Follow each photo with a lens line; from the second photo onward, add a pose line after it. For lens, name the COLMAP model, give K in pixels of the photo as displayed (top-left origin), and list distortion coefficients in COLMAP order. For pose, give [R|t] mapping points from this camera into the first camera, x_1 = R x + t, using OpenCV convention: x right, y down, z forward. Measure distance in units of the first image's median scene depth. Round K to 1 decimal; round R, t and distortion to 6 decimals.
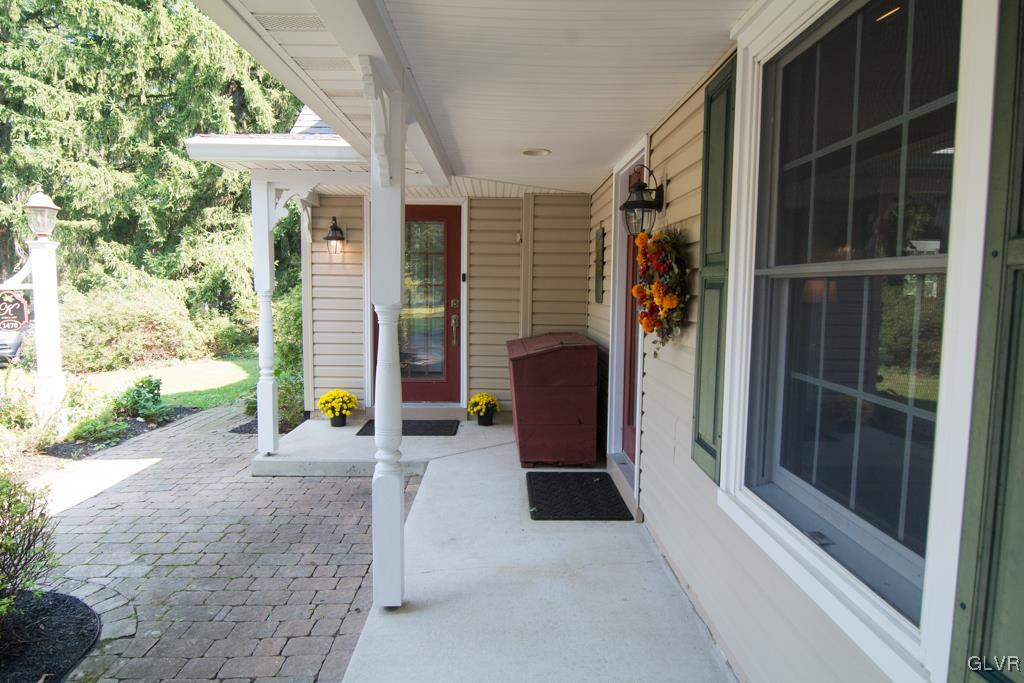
lens RADIAL K [[636.0, 0, 511.4], [0, 636.0, 344.6], [0, 0, 1]] dist [-0.002448, -0.000568]
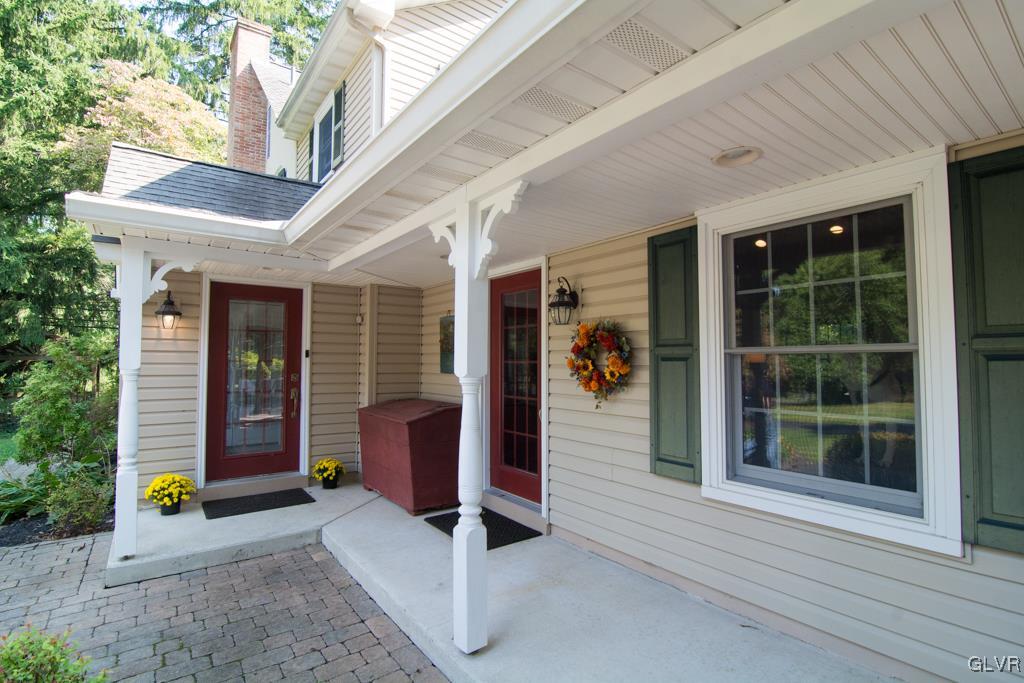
lens RADIAL K [[506.9, 0, 512.6], [0, 506.9, 339.8], [0, 0, 1]] dist [-0.007623, -0.009925]
pose [[0.796347, 0.015993, 0.604629, -0.375462], [0.063755, 0.991862, -0.110206, -0.012139], [-0.601471, 0.126310, 0.788846, 0.110230]]
